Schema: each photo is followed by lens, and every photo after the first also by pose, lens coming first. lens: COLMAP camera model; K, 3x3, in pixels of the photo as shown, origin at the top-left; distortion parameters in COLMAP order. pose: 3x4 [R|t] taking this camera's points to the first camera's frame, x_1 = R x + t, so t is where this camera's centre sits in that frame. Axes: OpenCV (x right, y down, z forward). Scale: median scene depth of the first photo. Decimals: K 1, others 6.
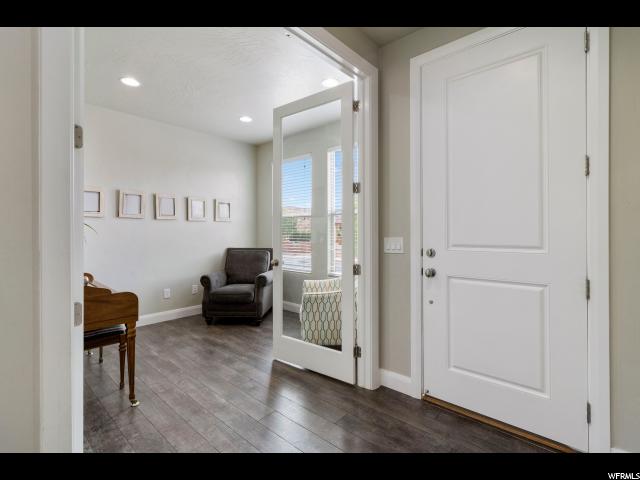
lens RADIAL K [[308.2, 0, 320.0], [0, 308.2, 240.0], [0, 0, 1]] dist [-0.000718, 0.000118]
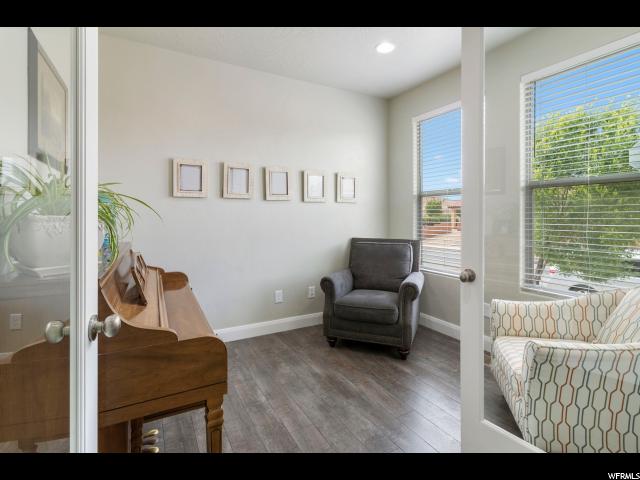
lens RADIAL K [[308.2, 0, 320.0], [0, 308.2, 240.0], [0, 0, 1]] dist [-0.000718, 0.000118]
pose [[0.946991, 0.023229, -0.320418, -0.159507], [-0.007615, 0.998725, 0.049897, -0.007191], [0.321169, -0.044812, 0.945961, 0.319632]]
